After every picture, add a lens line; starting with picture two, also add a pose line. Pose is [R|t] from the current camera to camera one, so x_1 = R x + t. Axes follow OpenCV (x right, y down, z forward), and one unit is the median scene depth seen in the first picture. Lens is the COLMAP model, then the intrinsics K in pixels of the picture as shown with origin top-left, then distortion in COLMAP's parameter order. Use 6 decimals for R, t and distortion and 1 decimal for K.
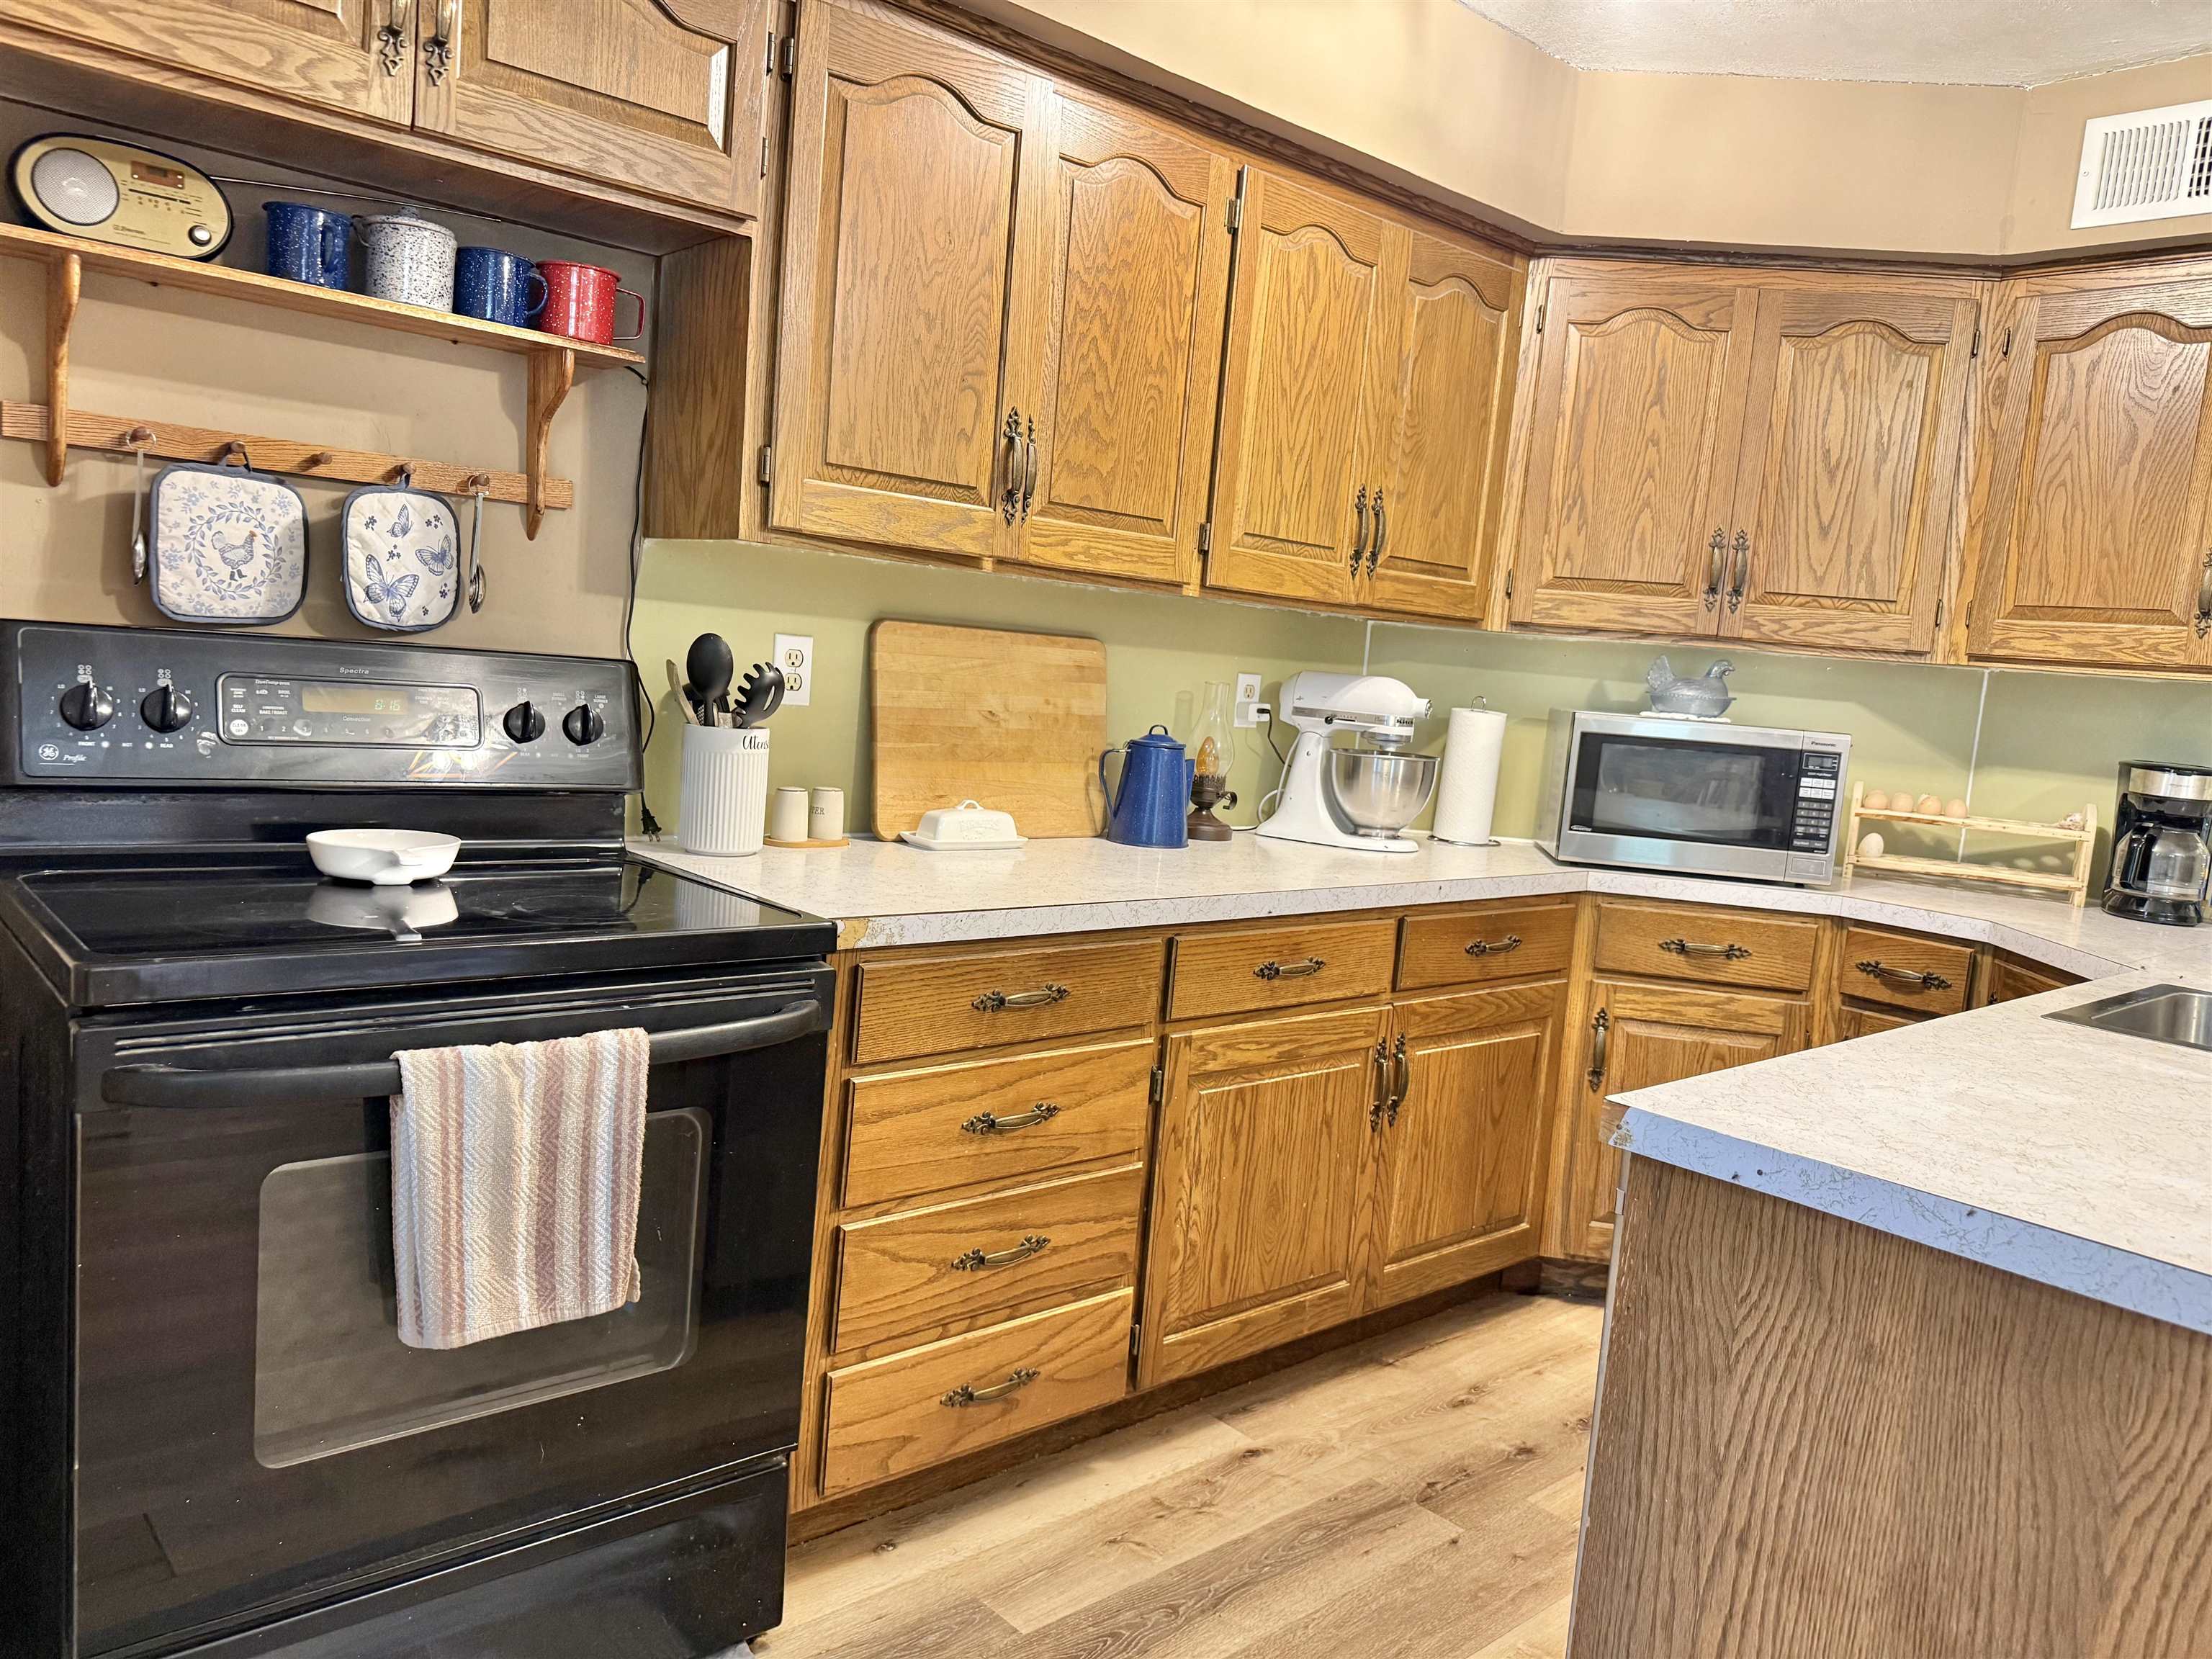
lens RADIAL K [[1563.5, 0, 1106.7], [0, 1563.5, 835.1], [0, 0, 1]] dist [0.028501, -0.032945]
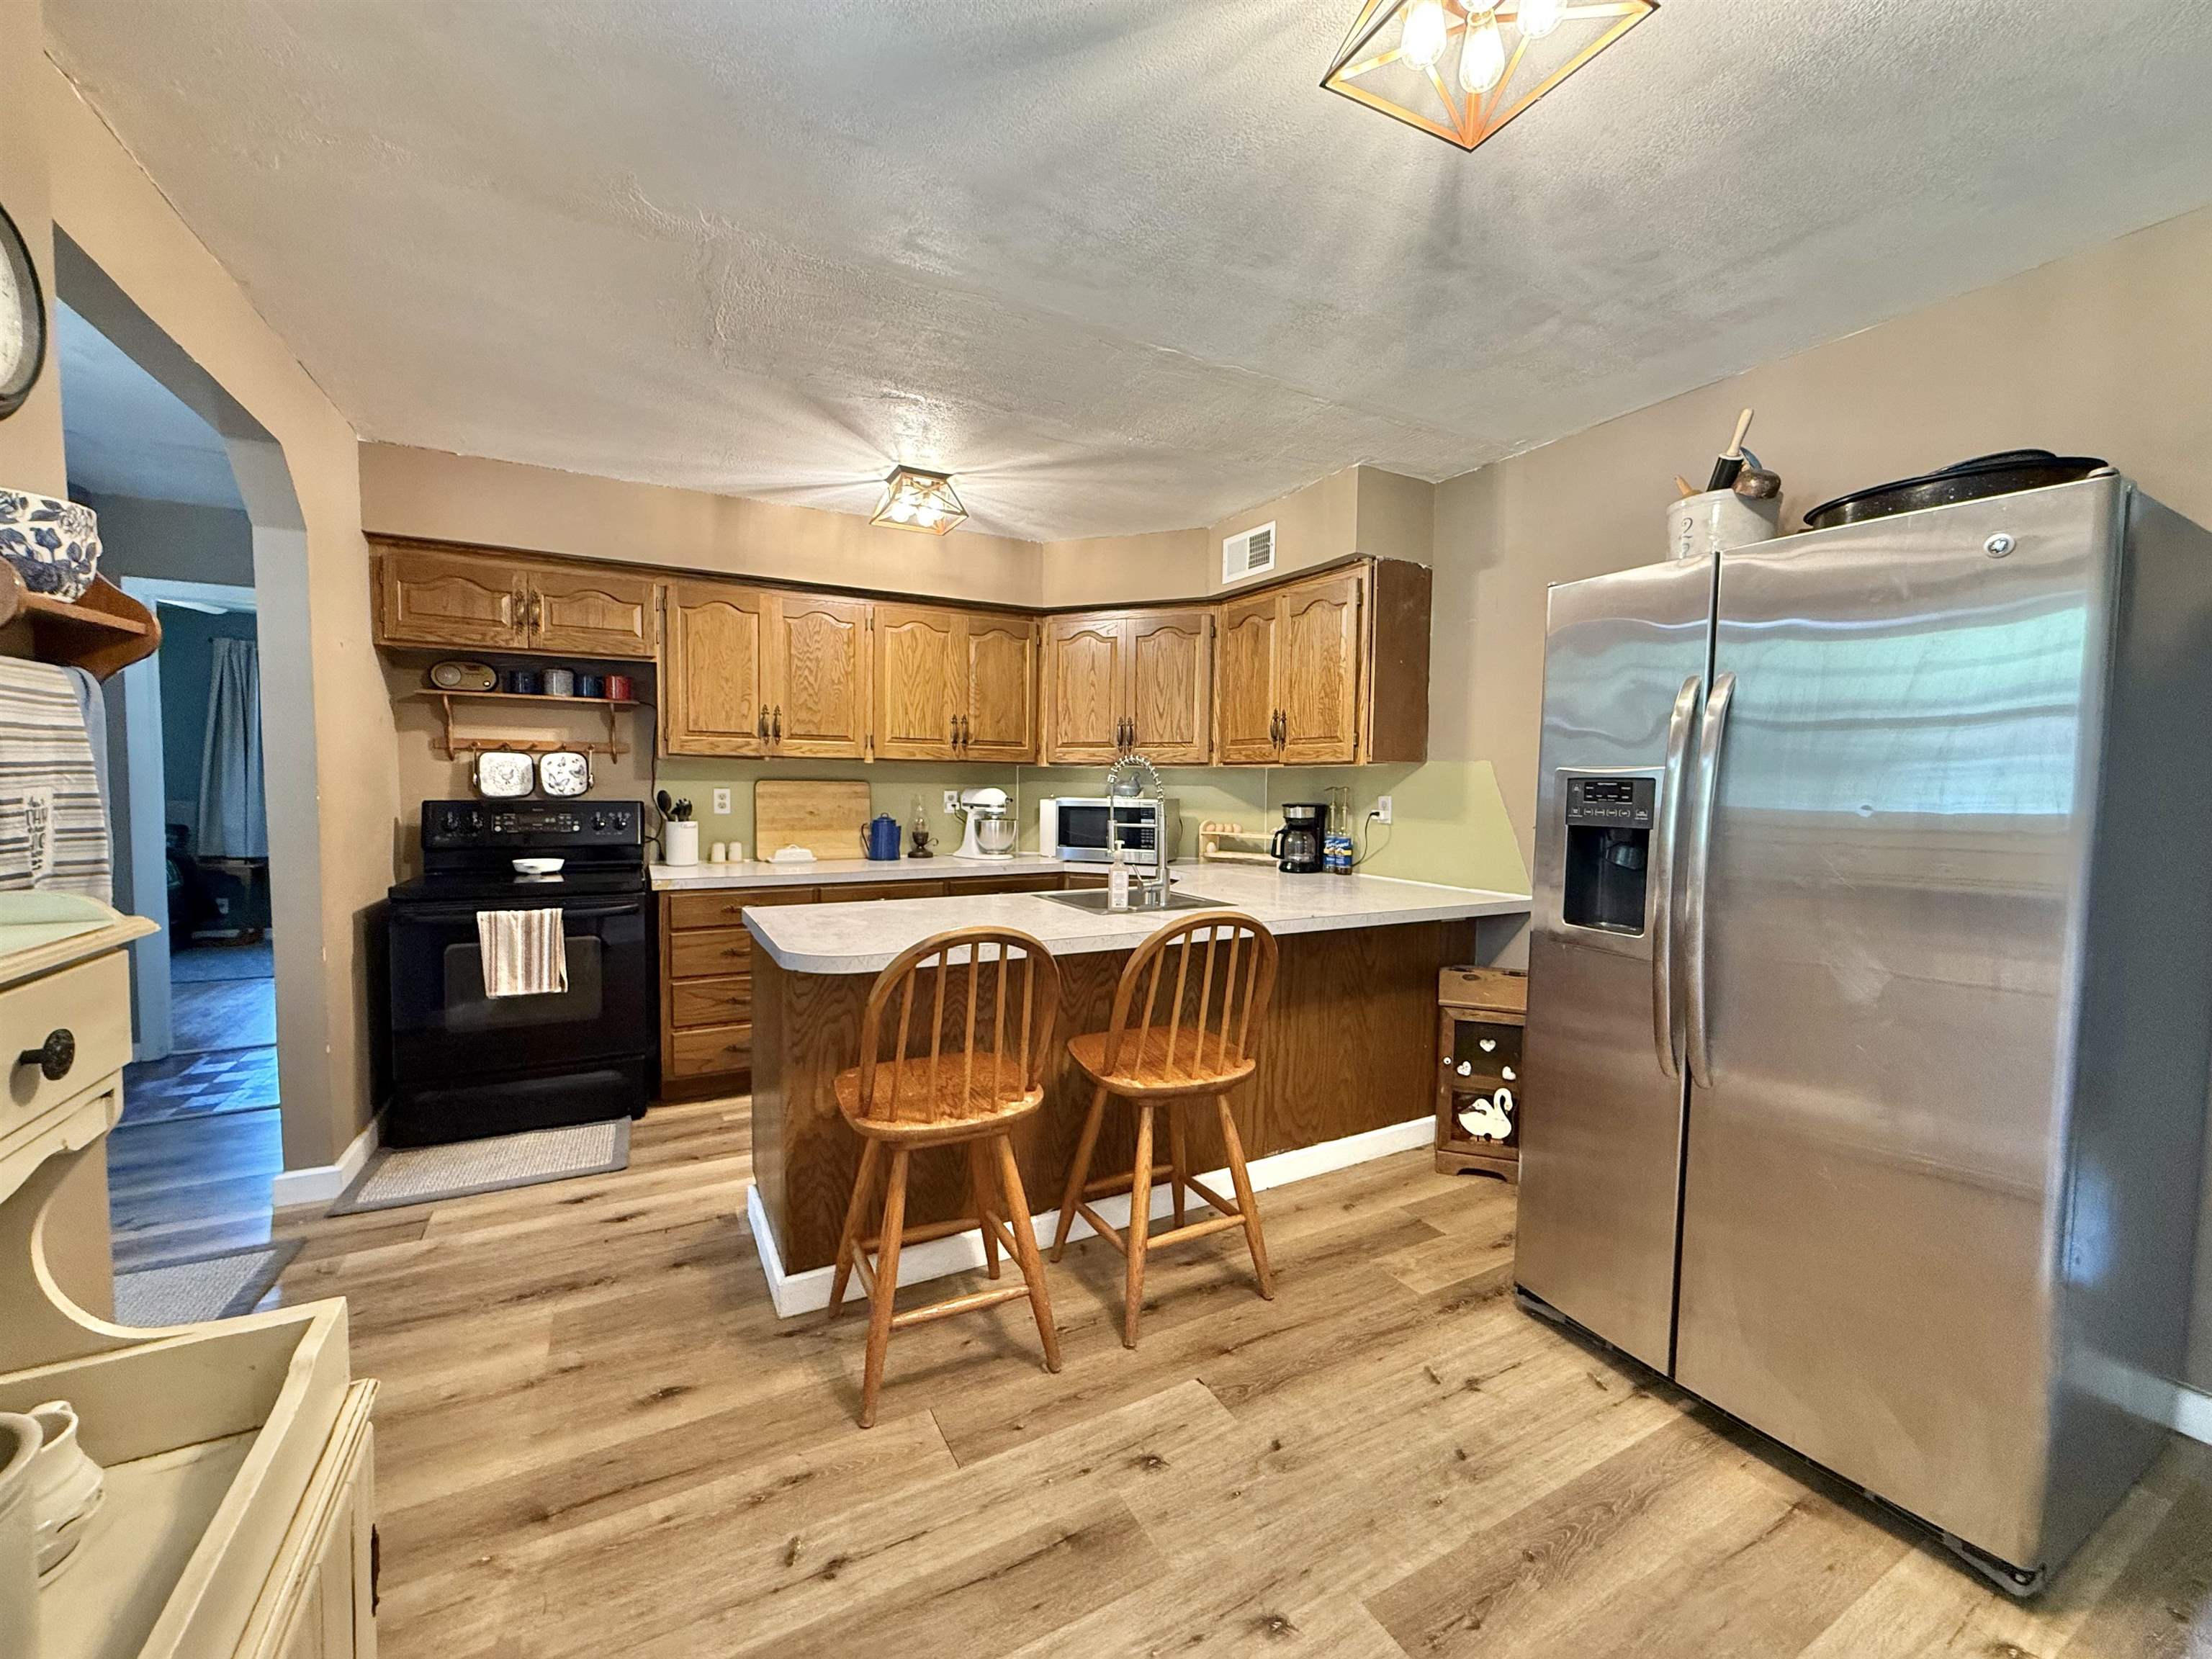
lens RADIAL K [[890.5, 0, 1110.4], [0, 890.5, 827.0], [0, 0, 1]] dist [0.002107, 0.000452]
pose [[0.971027, -0.058928, -0.231589, 0.969075], [0.041269, 0.995910, -0.080376, 0.112922], [0.235378, 0.068489, 0.969488, -0.439648]]
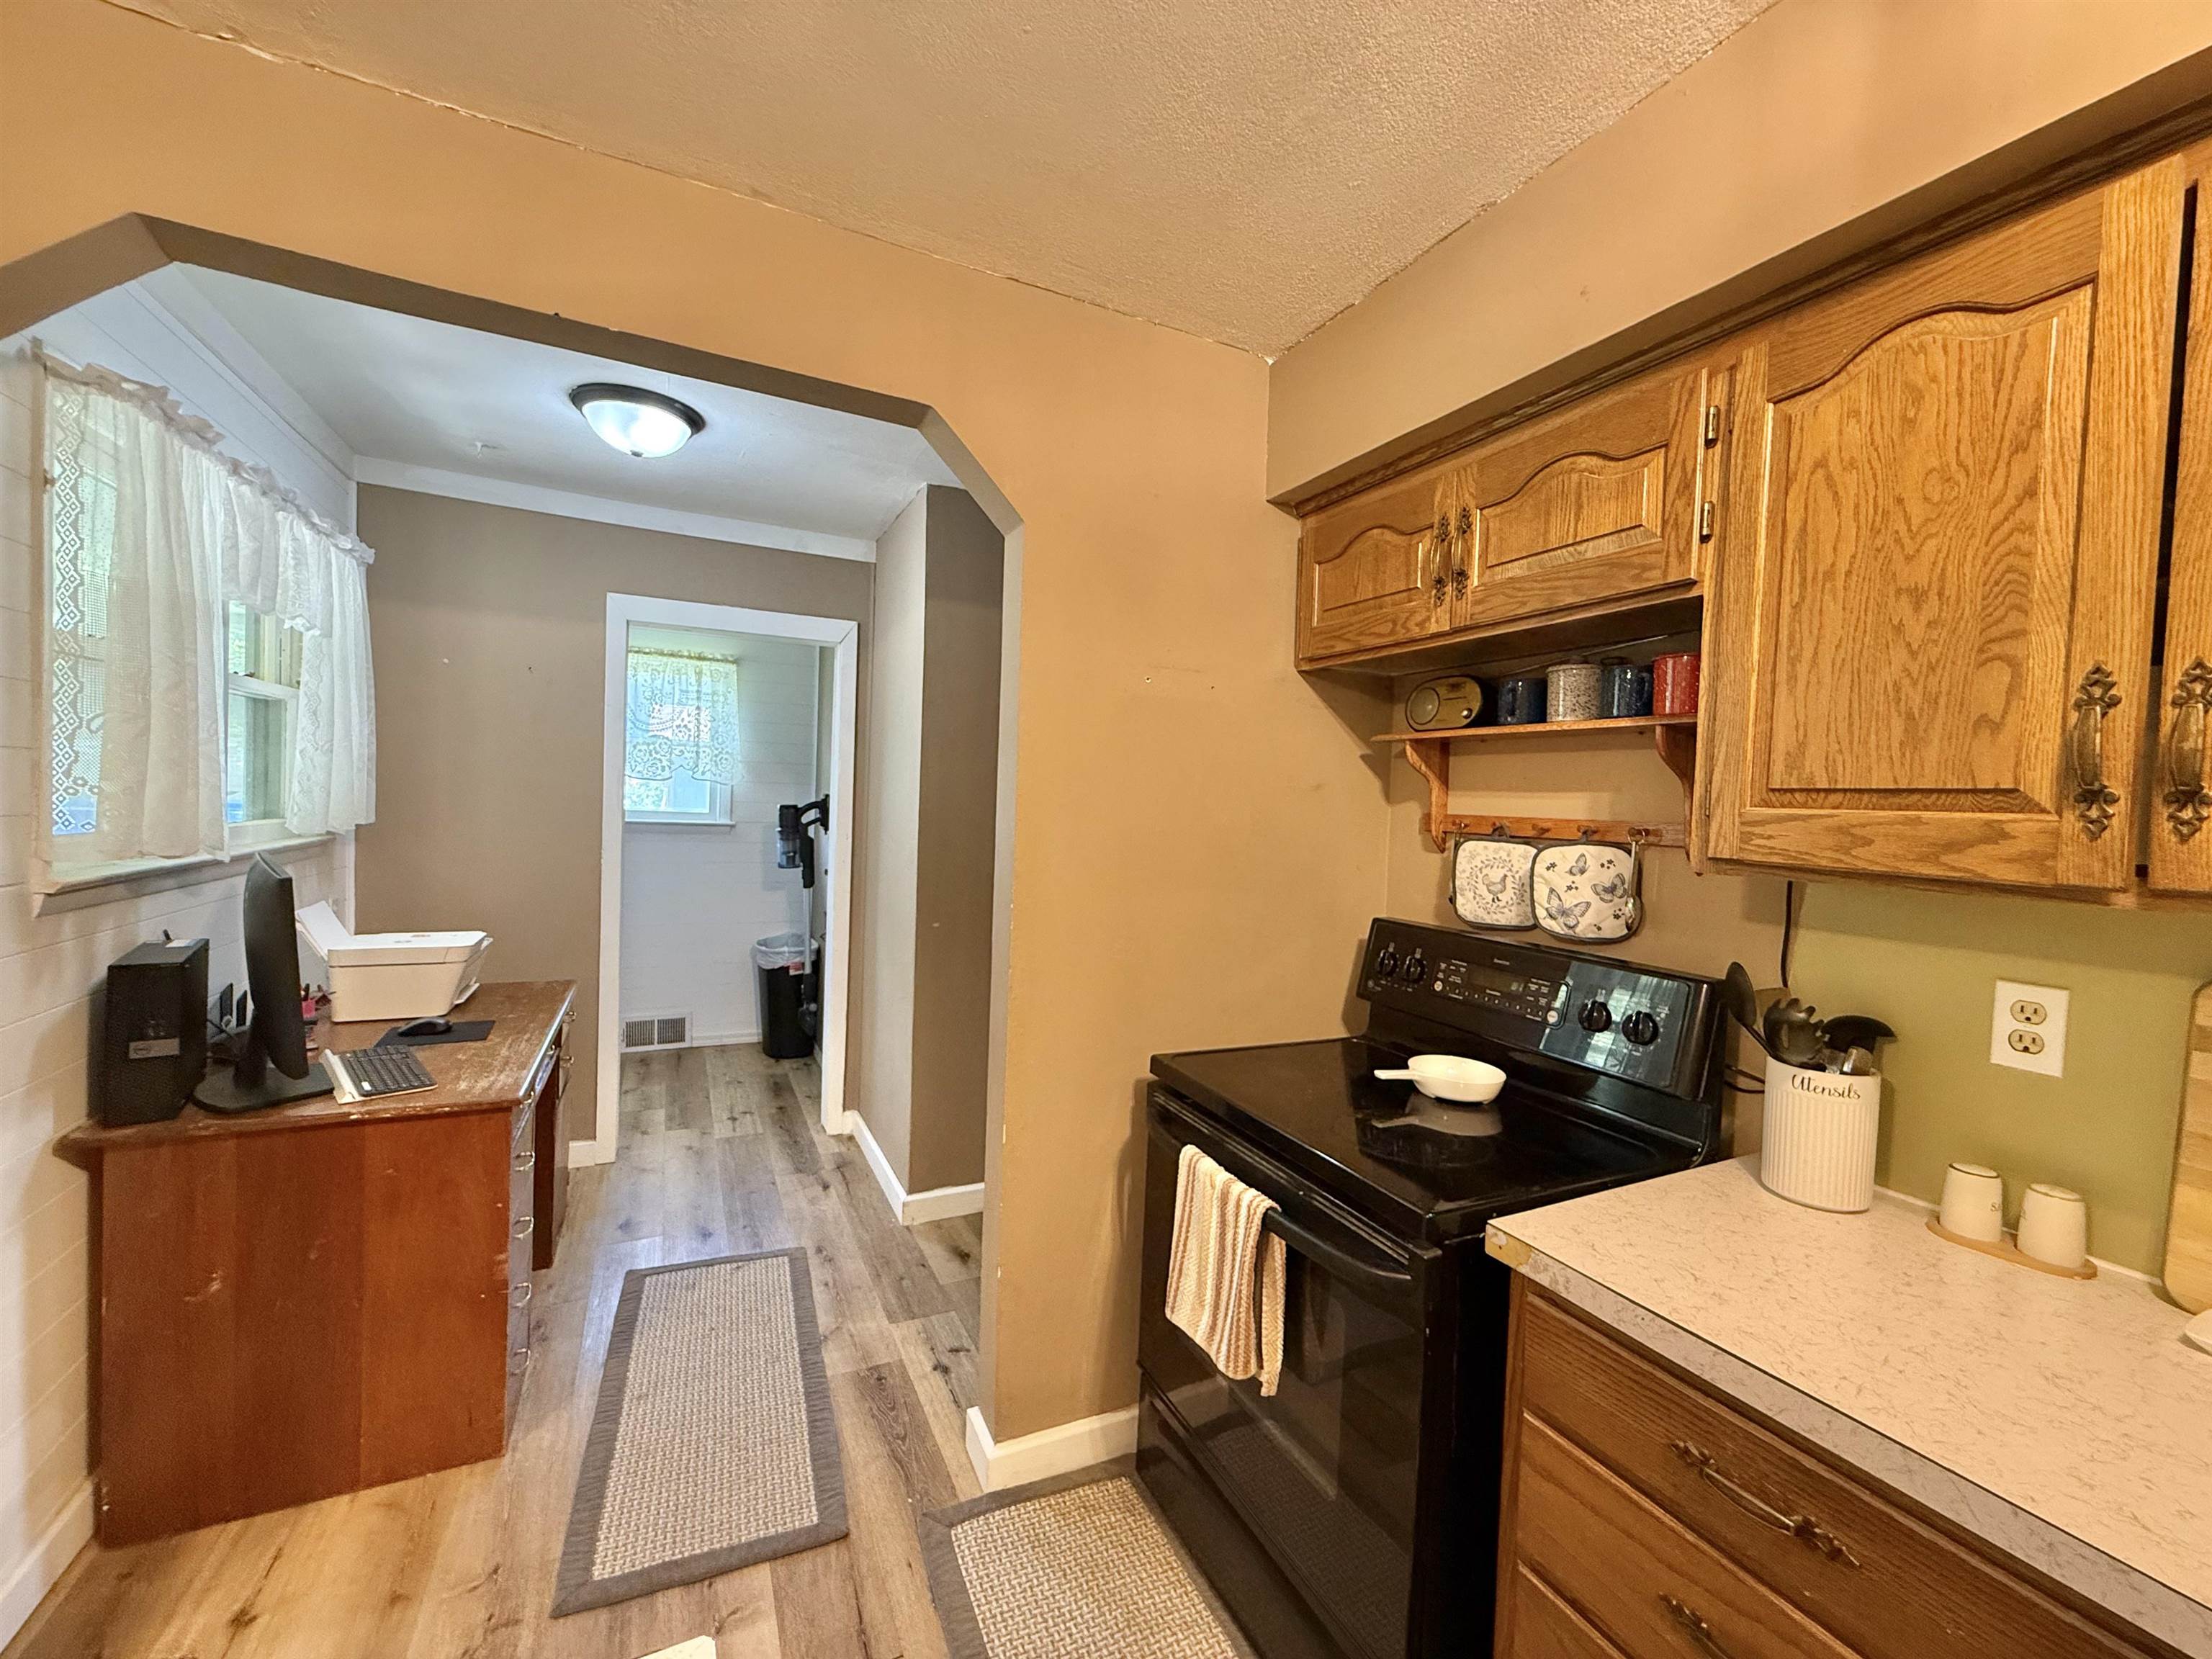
lens RADIAL K [[890.5, 0, 1090.4], [0, 890.5, 828.1], [0, 0, 1]] dist [0.002107, 0.000452]
pose [[-0.266923, -0.070397, -0.961143, 0.434482], [-0.176350, 0.984056, -0.023100, -0.127776], [0.947445, 0.163332, -0.275081, 0.751883]]
